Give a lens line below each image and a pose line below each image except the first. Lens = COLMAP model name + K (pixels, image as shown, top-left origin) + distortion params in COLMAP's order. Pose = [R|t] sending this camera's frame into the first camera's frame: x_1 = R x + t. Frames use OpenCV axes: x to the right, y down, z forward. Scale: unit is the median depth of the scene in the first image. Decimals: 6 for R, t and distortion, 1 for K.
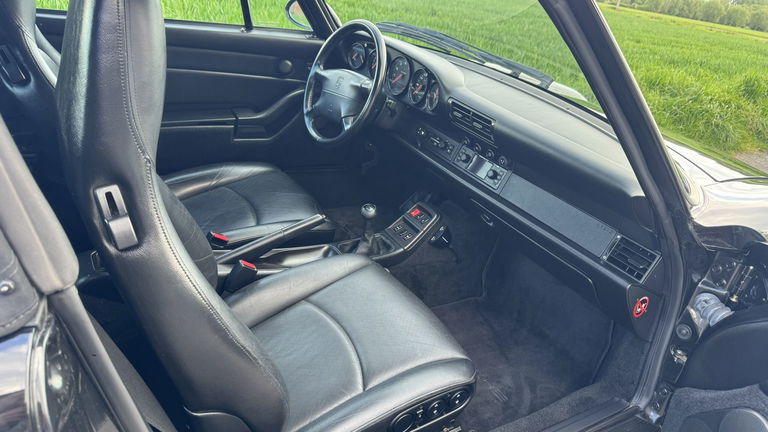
lens RADIAL K [[548.7, 0, 383.9], [0, 548.7, 218.7], [0, 0, 1]] dist [0.010026, -0.042089]
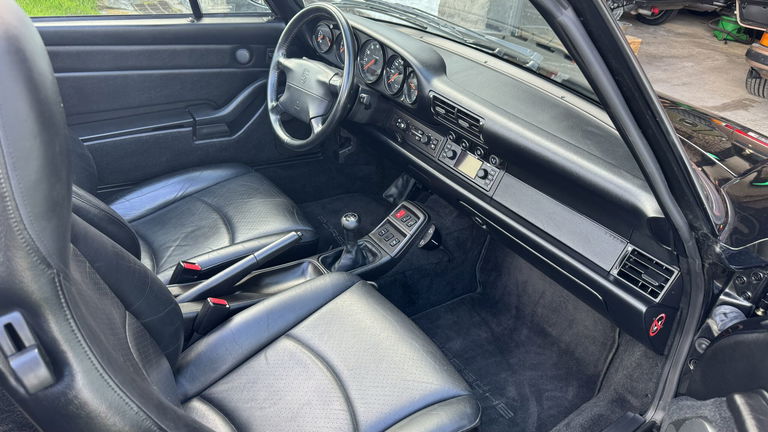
lens RADIAL K [[548.7, 0, 385.5], [0, 548.7, 216.2], [0, 0, 1]] dist [0.010026, -0.042089]
pose [[0.996752, -0.075744, 0.027367, 0.007848], [0.073092, 0.993477, 0.087530, -0.097072], [-0.033818, -0.085245, 0.995786, 0.097708]]
